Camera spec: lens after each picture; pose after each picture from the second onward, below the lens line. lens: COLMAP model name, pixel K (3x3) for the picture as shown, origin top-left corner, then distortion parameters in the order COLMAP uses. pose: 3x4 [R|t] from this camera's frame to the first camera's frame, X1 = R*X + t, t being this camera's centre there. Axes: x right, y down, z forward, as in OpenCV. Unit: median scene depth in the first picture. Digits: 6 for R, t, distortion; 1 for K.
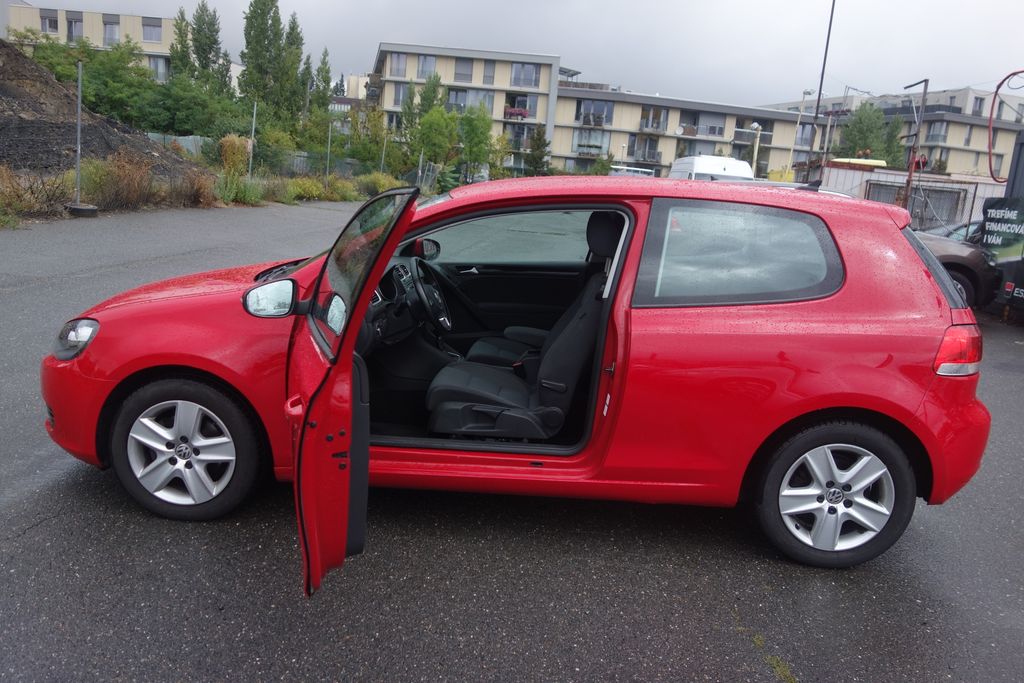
lens RADIAL K [[814.7, 0, 513.6], [0, 814.7, 338.3], [0, 0, 1]] dist [-0.000798, -0.000059]
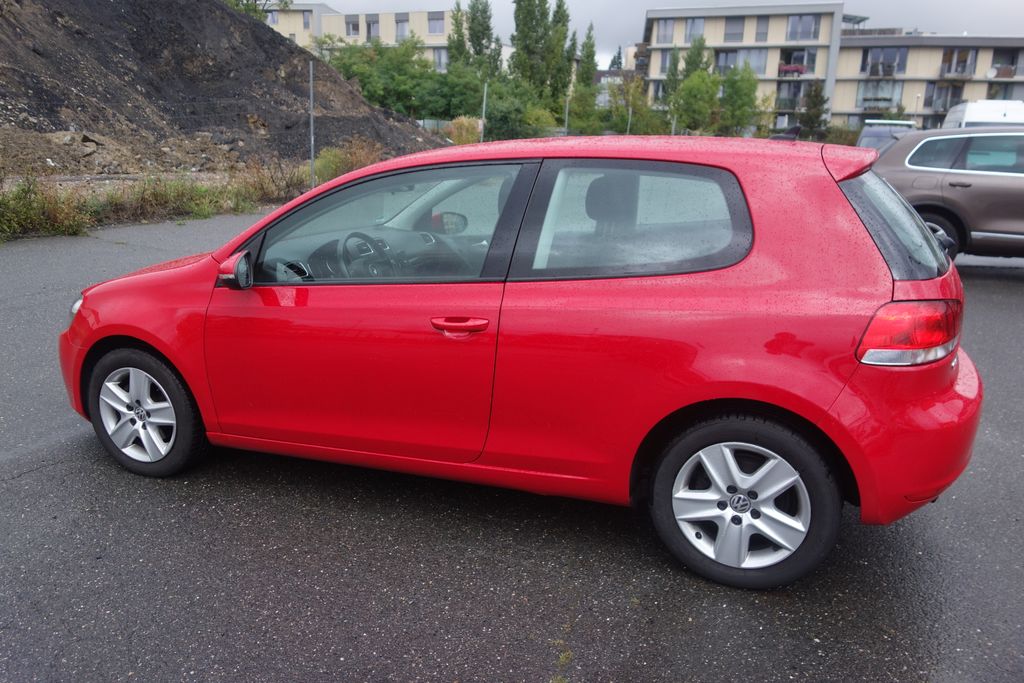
lens RADIAL K [[814.7, 0, 510.6], [0, 814.7, 338.3], [0, 0, 1]] dist [-0.000798, -0.000059]
pose [[0.942339, 0.017328, -0.334210, 0.054849], [-0.005971, 0.999370, 0.034980, -0.000663], [0.334606, -0.030967, 0.941849, 0.015996]]
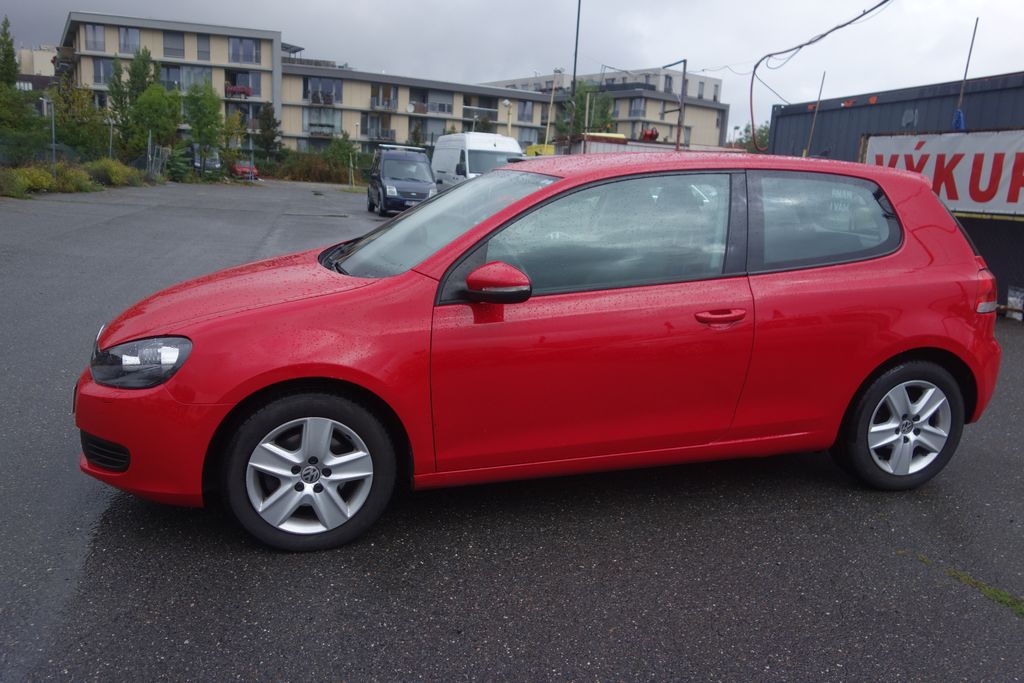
lens RADIAL K [[814.7, 0, 514.4], [0, 814.7, 335.3], [0, 0, 1]] dist [-0.000798, -0.000059]
pose [[0.944838, -0.096515, 0.312995, -0.057427], [0.089686, 0.995313, 0.036179, -0.003008], [-0.315020, -0.006112, 0.949065, 0.011002]]
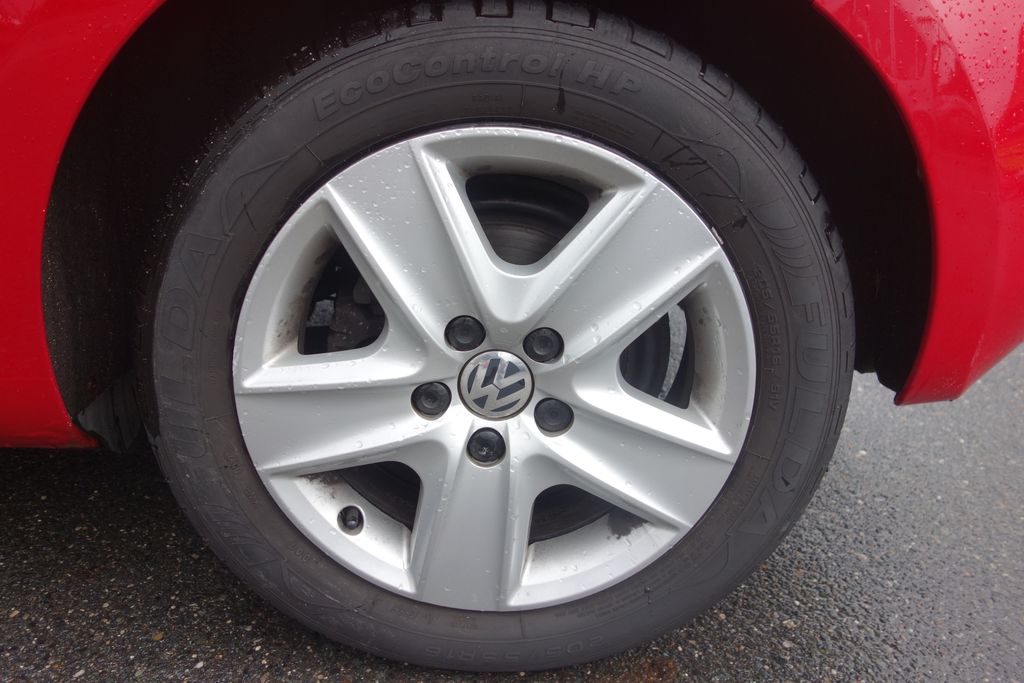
lens RADIAL K [[814.7, 0, 504.3], [0, 814.7, 341.7], [0, 0, 1]] dist [-0.000798, -0.000059]
pose [[0.997666, -0.038422, 0.056447, 0.046922], [0.028896, 0.986561, 0.160818, 0.017895], [-0.061867, -0.158812, 0.985369, 0.095532]]
